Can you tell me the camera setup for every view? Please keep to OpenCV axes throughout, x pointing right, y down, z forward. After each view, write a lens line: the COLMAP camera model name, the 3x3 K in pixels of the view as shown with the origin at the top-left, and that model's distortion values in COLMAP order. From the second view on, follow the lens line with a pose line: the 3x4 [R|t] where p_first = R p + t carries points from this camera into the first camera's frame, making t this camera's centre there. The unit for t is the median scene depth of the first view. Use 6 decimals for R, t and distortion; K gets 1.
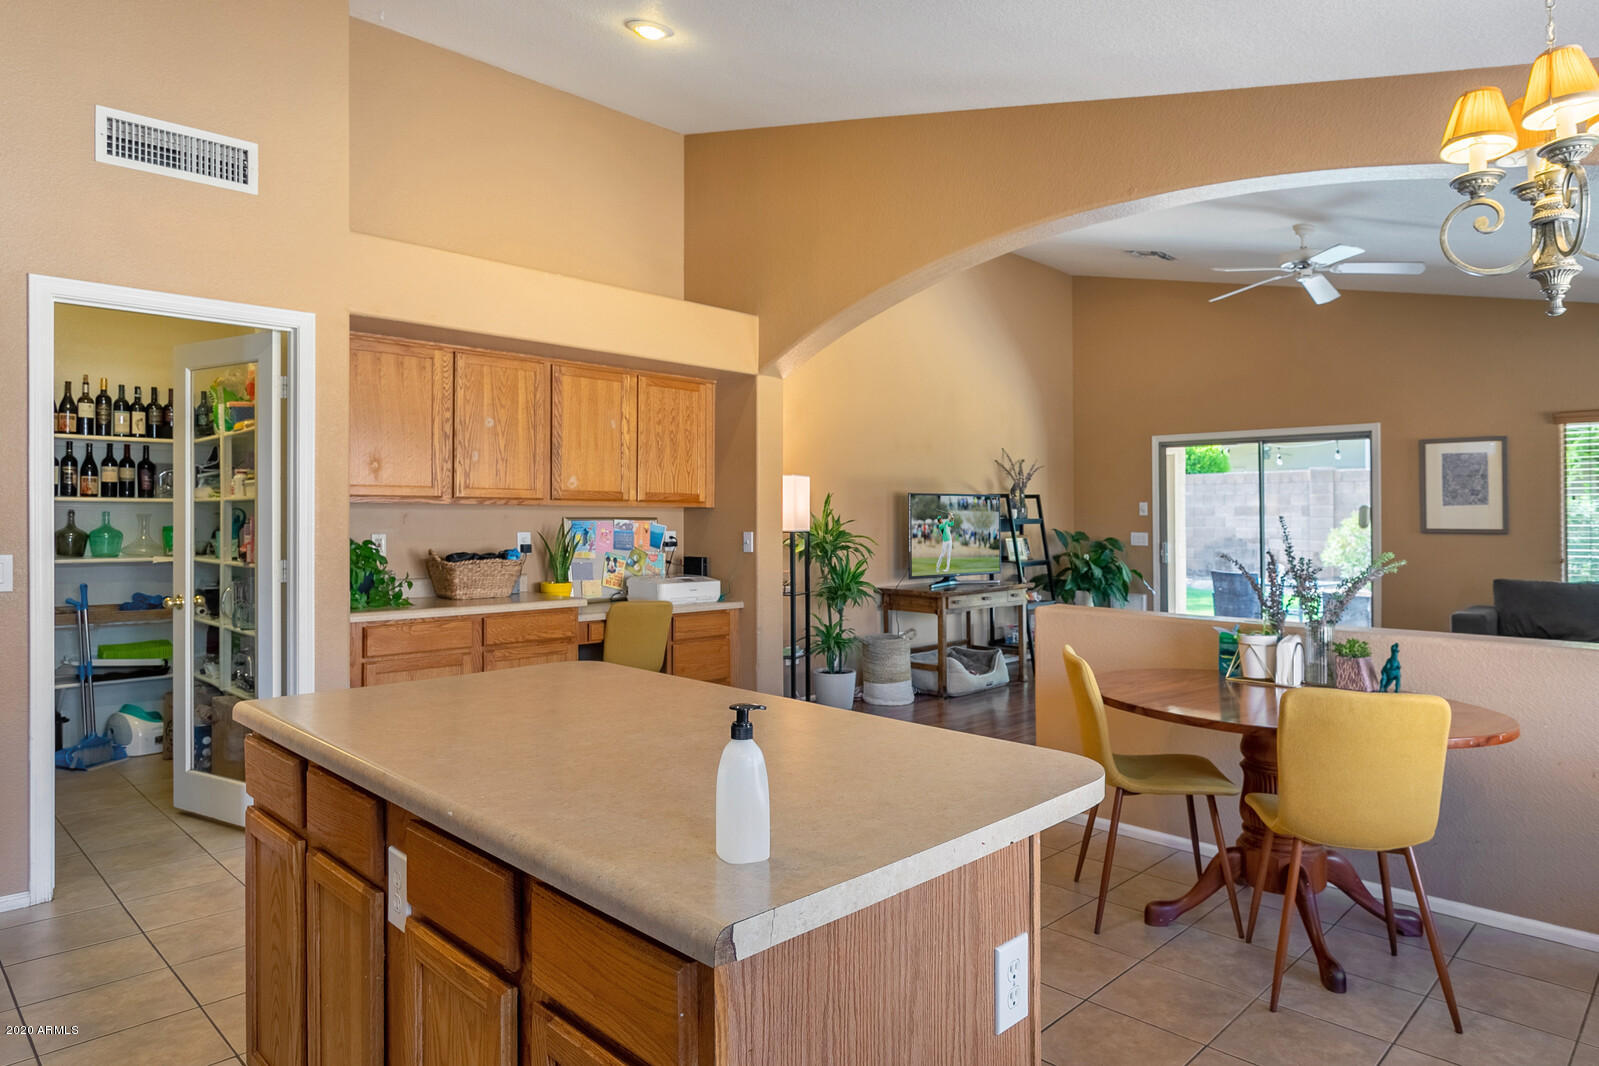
lens RADIAL K [[975.4, 0, 797.5], [0, 975.4, 494.2], [0, 0, 1]] dist [-0.011344, -0.000609]
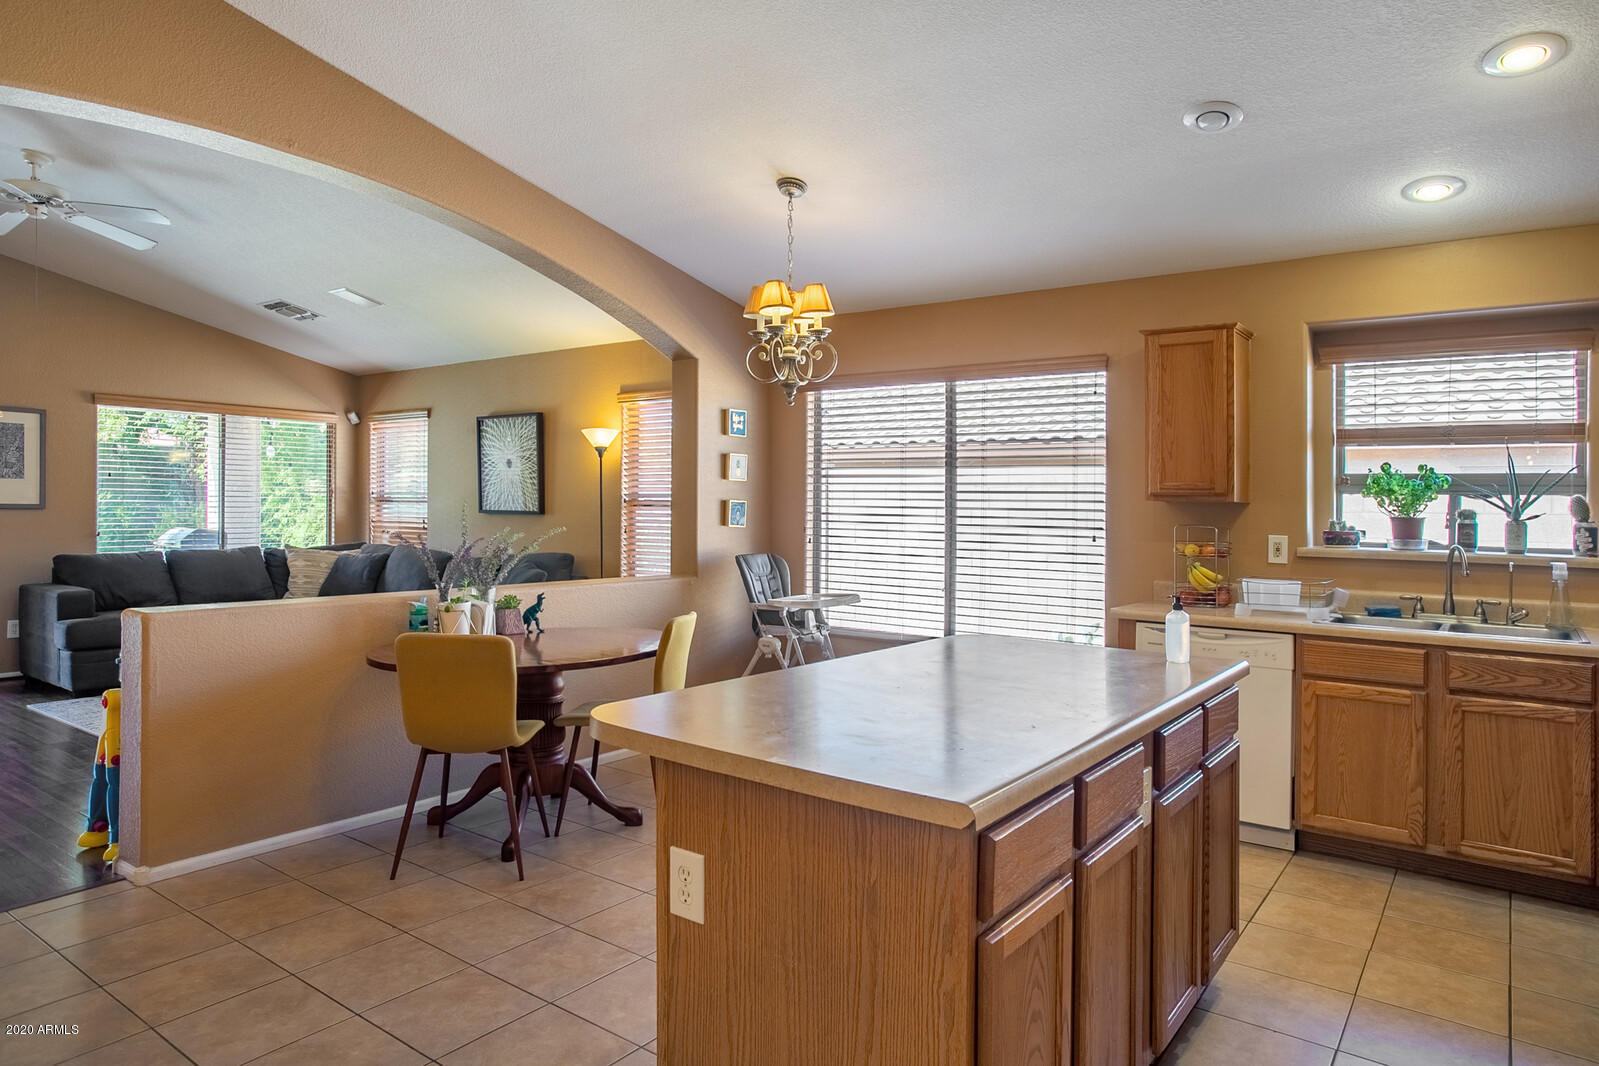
lens RADIAL K [[948.9, 0, 830.9], [0, 948.9, 514.2], [0, 0, 1]] dist [-0.008282, 0.000523]
pose [[-0.161104, -0.015203, 0.986820, -0.348998], [-0.042738, 0.999051, 0.008414, 0.003905], [-0.986012, -0.040819, -0.161600, 0.367287]]
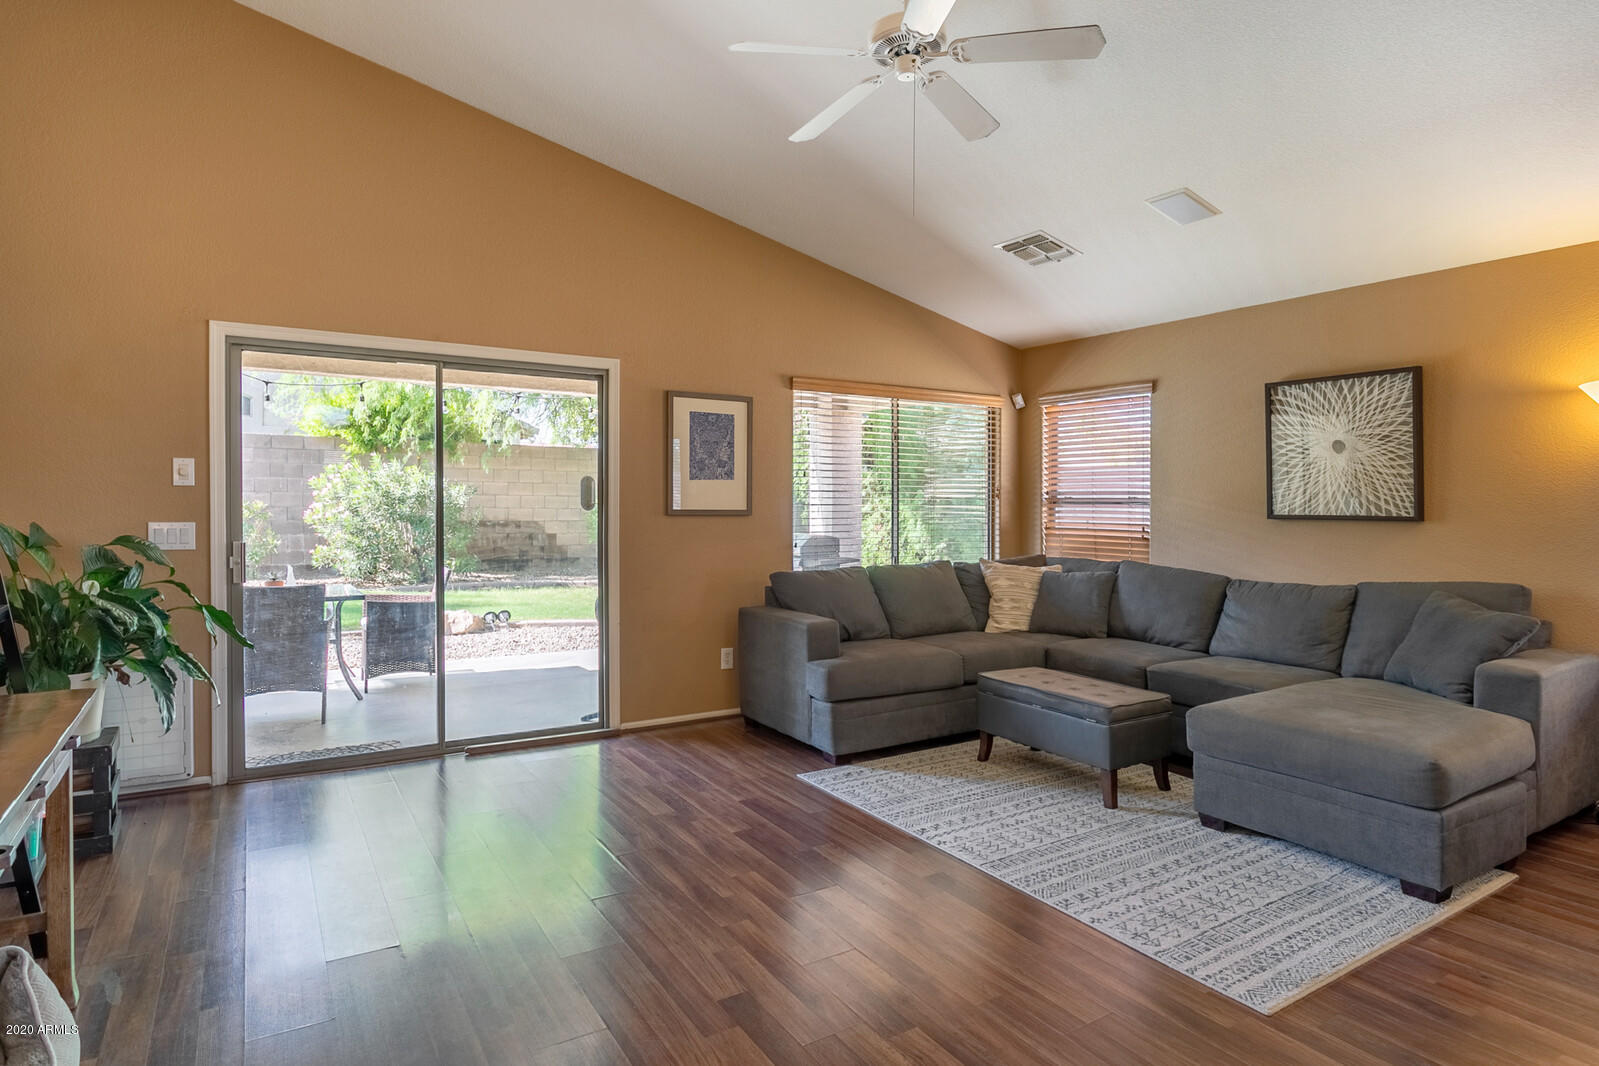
lens RADIAL K [[876.1, 0, 804.5], [0, 876.1, 508.4], [0, 0, 1]] dist [0.000885, 0.000037]
pose [[0.225546, -0.012785, 0.974149, 0.012254], [-0.034285, 0.999190, 0.021052, 0.017676], [-0.973629, -0.038147, 0.224925, 0.793018]]
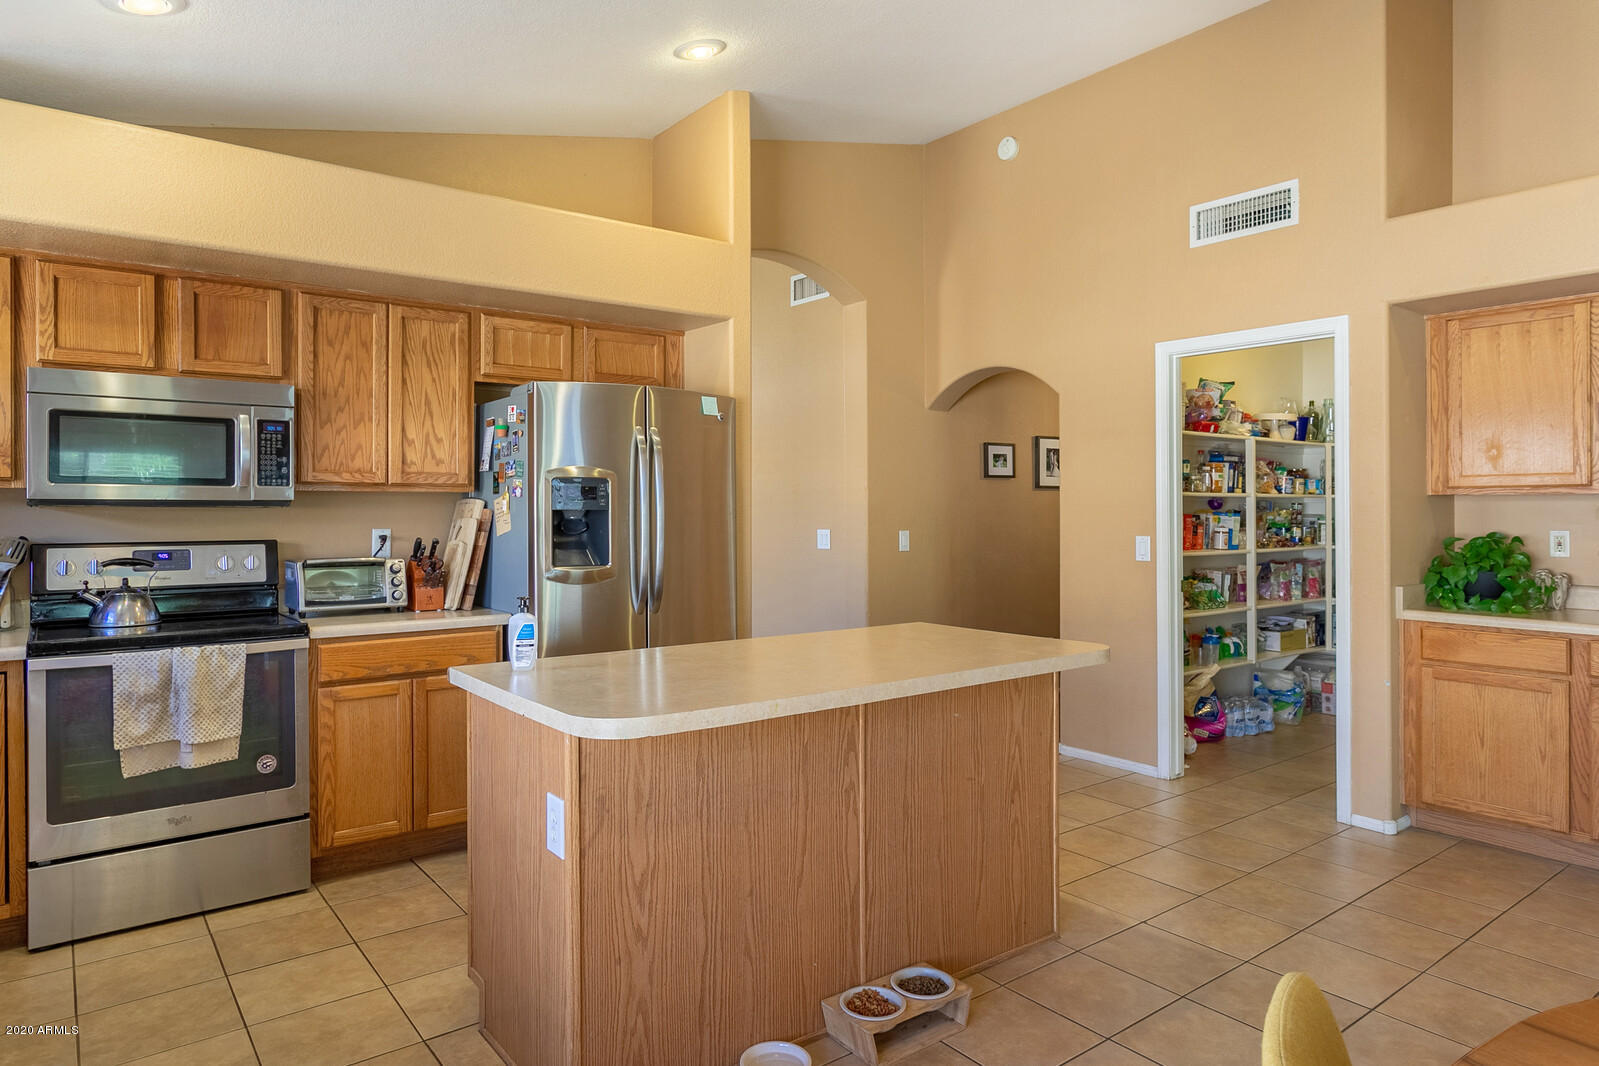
lens RADIAL K [[975.4, 0, 797.5], [0, 975.4, 494.2], [0, 0, 1]] dist [-0.011344, -0.000609]
pose [[-0.131079, -0.017102, -0.991224, 0.340981], [0.025768, 0.999455, -0.020651, 0.006723], [0.991037, -0.028249, -0.130567, 0.307085]]
